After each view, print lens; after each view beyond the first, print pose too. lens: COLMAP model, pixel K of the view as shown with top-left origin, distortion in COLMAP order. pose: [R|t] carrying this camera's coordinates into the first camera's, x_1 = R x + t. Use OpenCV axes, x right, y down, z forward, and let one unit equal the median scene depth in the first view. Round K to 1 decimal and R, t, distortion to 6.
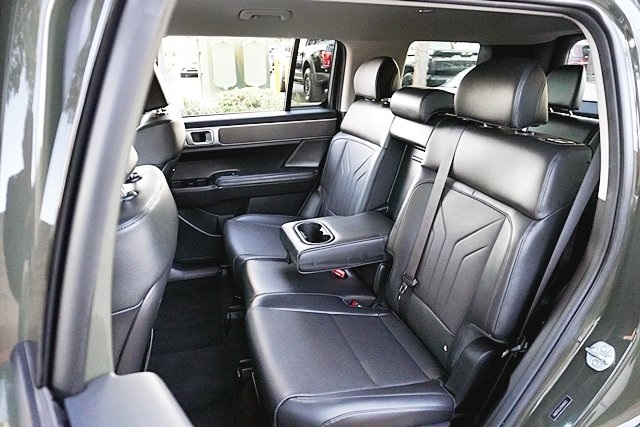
lens RADIAL K [[429.0, 0, 317.5], [0, 429.0, 212.5], [0, 0, 1]] dist [-0.032152, 0.020778]
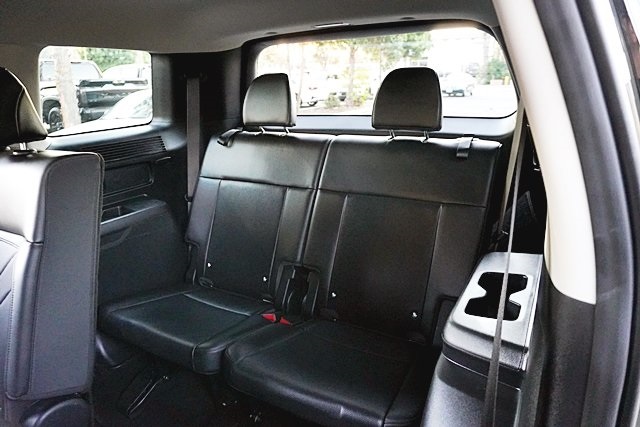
lens RADIAL K [[429.0, 0, 317.5], [0, 429.0, 210.5], [0, 0, 1]] dist [-0.032152, 0.020778]
pose [[0.734974, -0.227528, 0.638783, 0.068192], [0.270818, 0.962128, 0.031101, -0.084593], [-0.621667, 0.150135, 0.768758, 0.309077]]
